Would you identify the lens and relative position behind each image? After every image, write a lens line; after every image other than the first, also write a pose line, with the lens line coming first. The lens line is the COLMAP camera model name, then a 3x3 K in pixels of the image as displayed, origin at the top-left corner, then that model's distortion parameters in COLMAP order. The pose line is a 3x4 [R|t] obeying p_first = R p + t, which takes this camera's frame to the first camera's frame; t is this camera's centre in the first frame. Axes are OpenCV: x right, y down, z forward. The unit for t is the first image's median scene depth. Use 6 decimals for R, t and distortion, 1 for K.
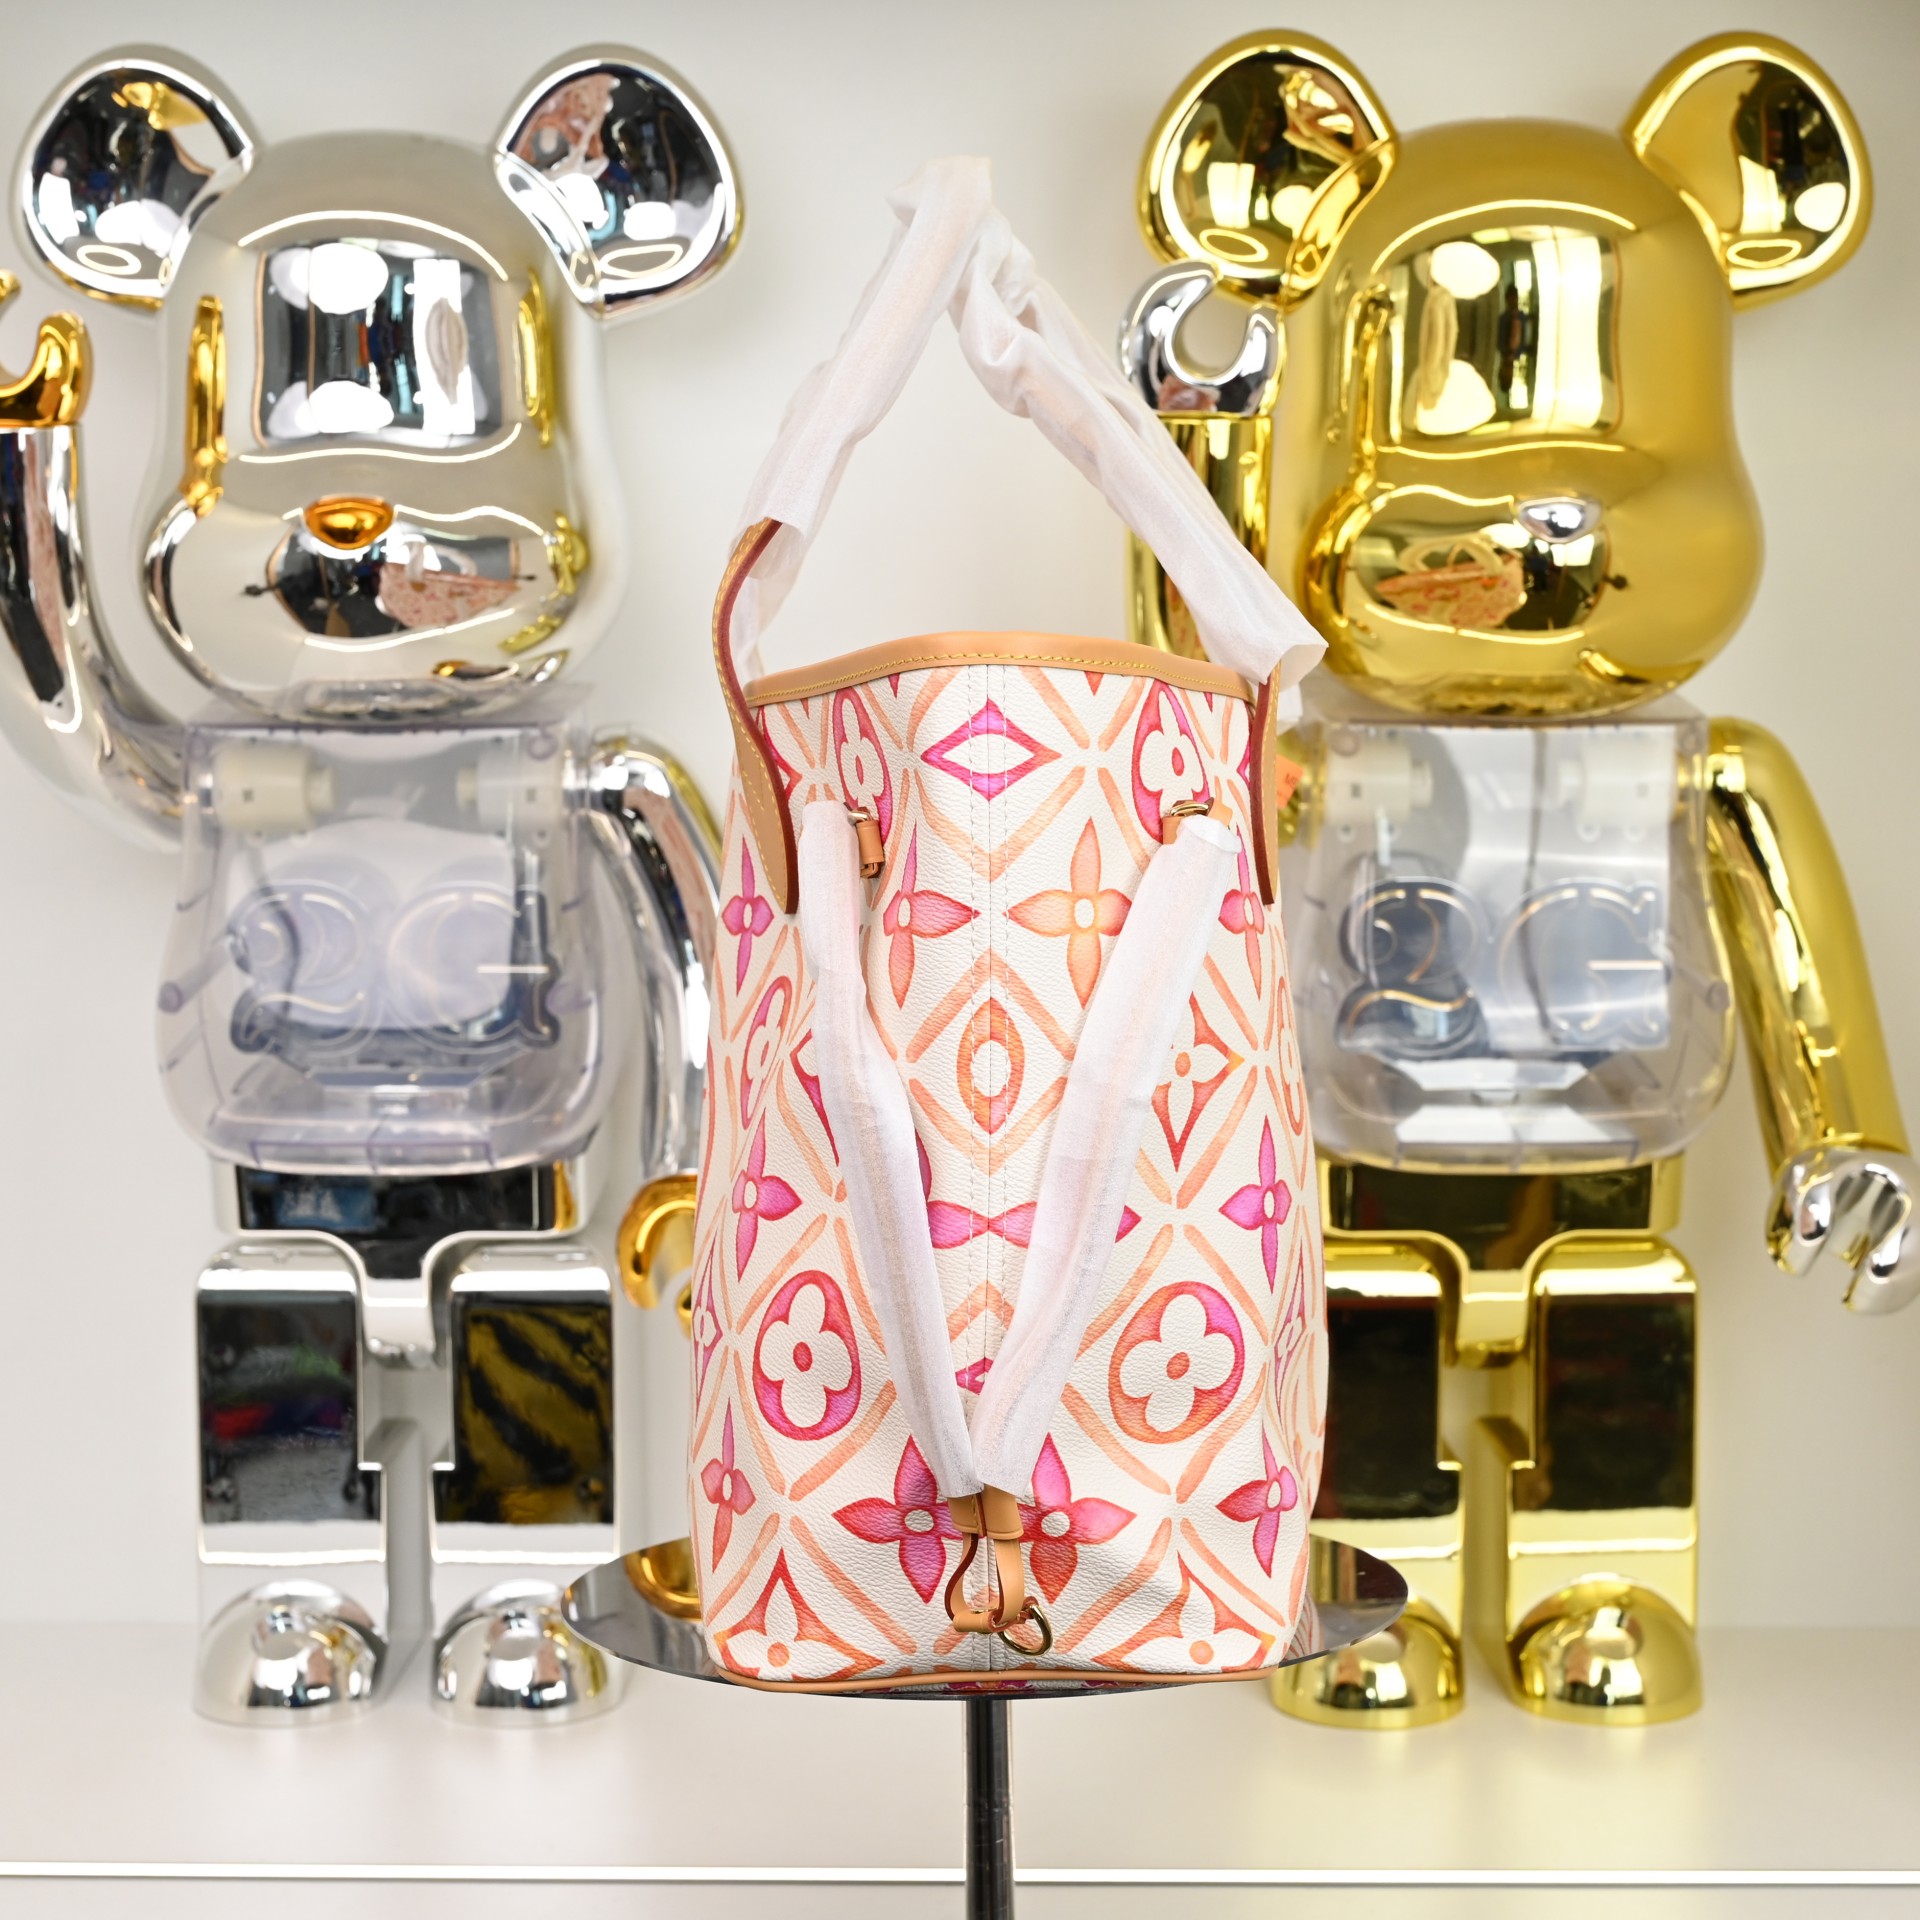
lens RADIAL K [[3266.7, 0, 976.6], [0, 3266.7, 956.1], [0, 0, 1]] dist [0.016730, 0.000000]
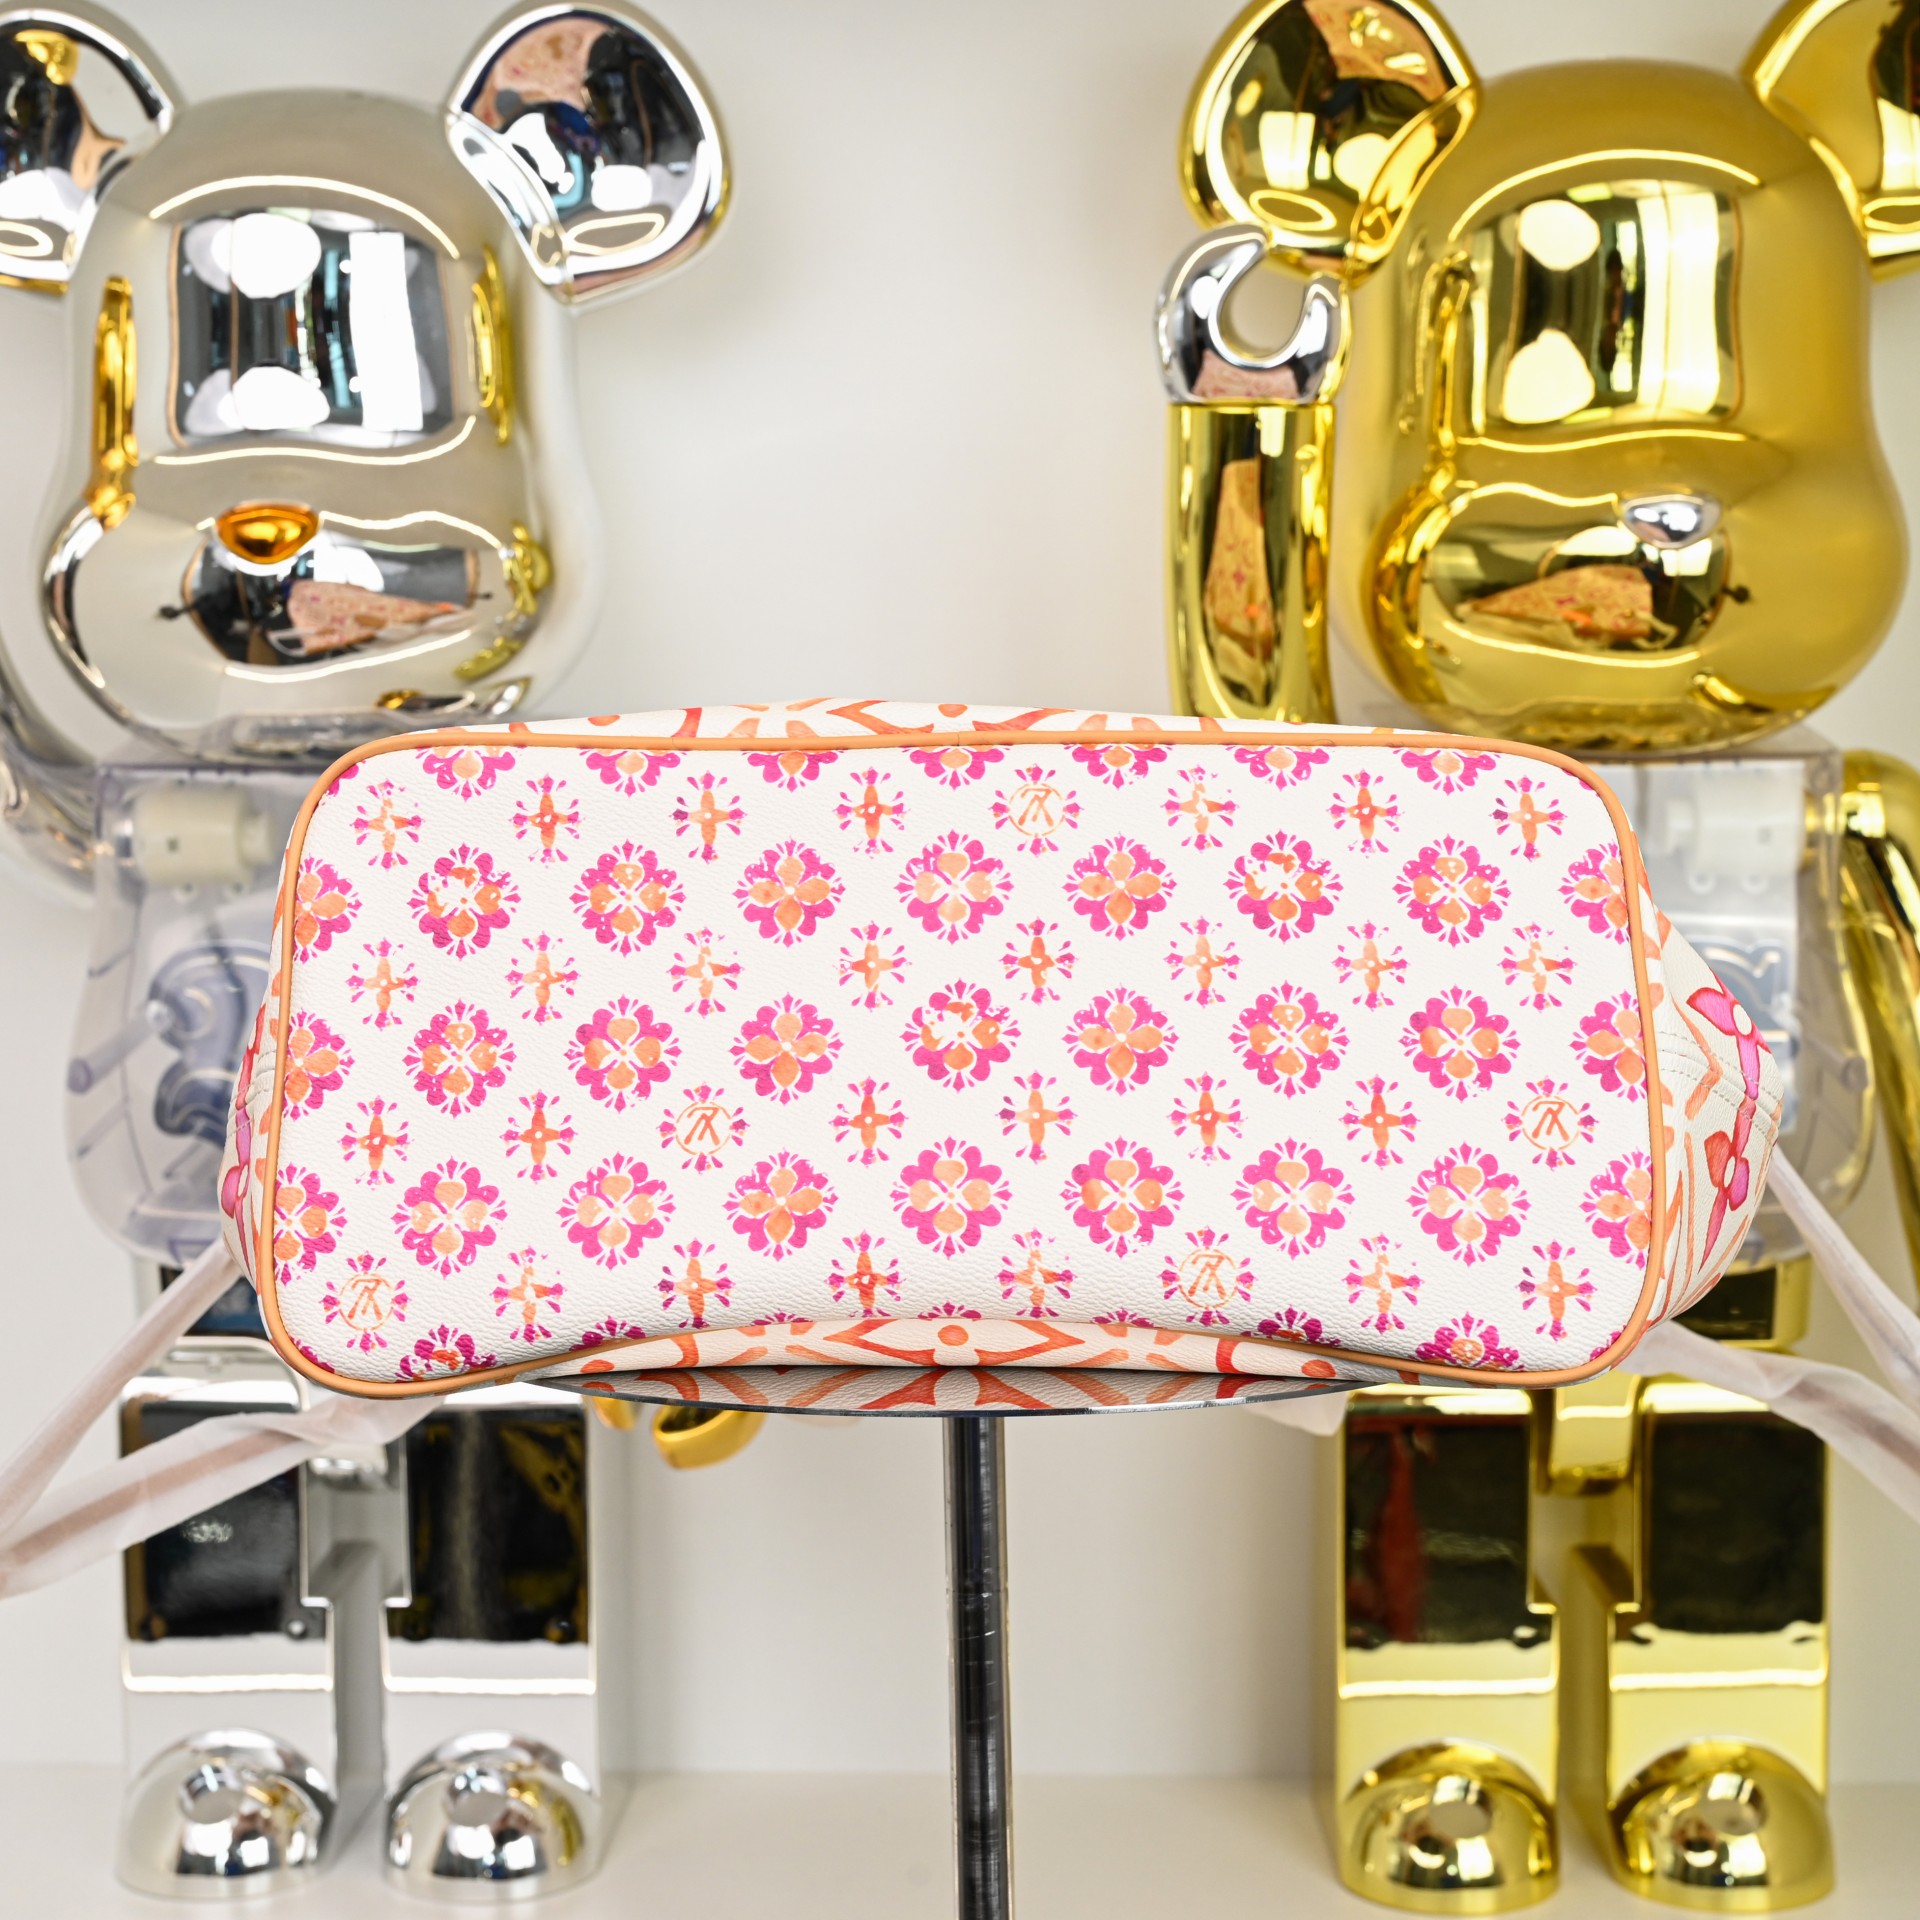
lens RADIAL K [[3266.7, 0, 954.5], [0, 3266.7, 968.7], [0, 0, 1]] dist [0.016730, 0.000000]
pose [[0.999578, -0.001637, -0.029010, 0.014335], [0.001571, 0.999996, -0.002304, -0.013851], [0.029014, 0.002258, 0.999576, 0.129618]]
